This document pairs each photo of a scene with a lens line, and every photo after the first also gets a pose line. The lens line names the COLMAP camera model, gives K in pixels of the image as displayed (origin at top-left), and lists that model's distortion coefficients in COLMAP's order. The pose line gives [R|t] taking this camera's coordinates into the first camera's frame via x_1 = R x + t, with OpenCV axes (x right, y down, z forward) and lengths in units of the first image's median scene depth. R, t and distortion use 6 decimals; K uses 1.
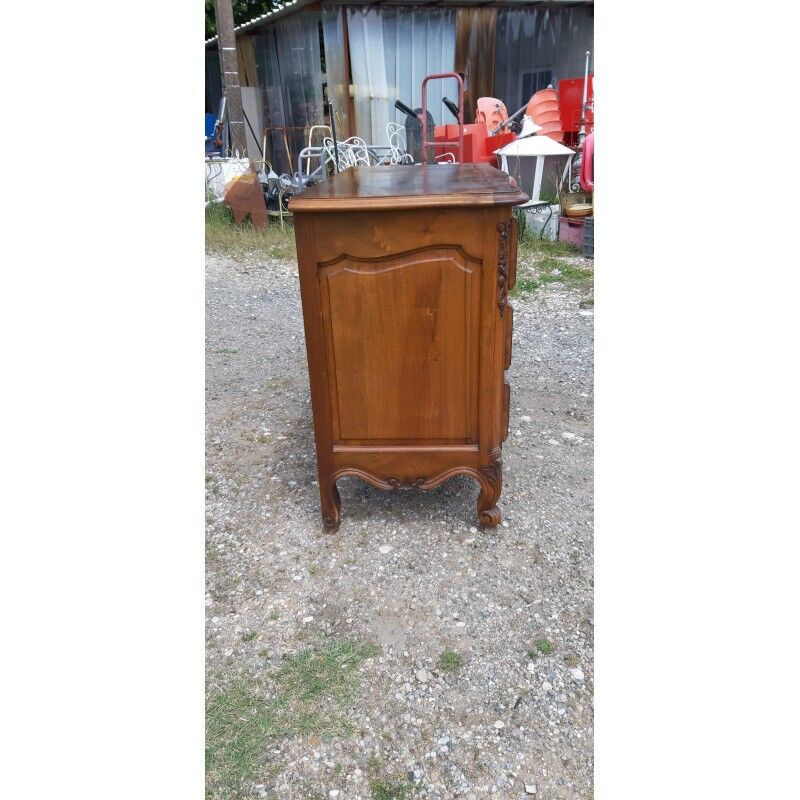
lens RADIAL K [[632.0, 0, 401.2], [0, 632.0, 390.3], [0, 0, 1]] dist [0.090509, -0.176710]
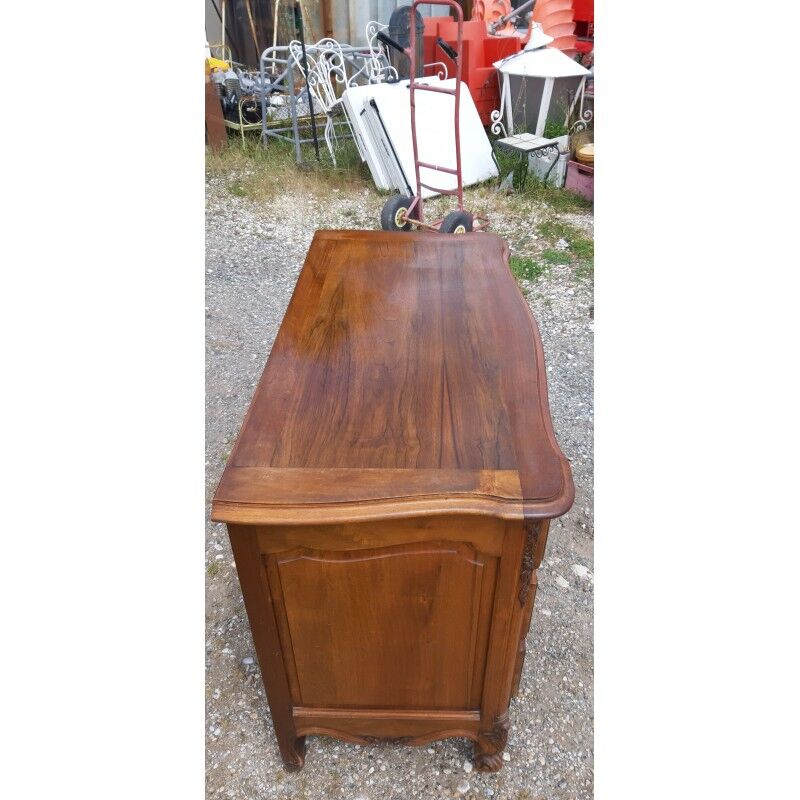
lens RADIAL K [[632.0, 0, 401.2], [0, 632.0, 390.3], [0, 0, 1]] dist [0.090509, -0.176710]
pose [[0.999416, 0.007851, 0.033270, -0.001686], [-0.014820, 0.976560, 0.214735, -0.176242], [-0.030805, -0.215102, 0.976106, 0.121718]]
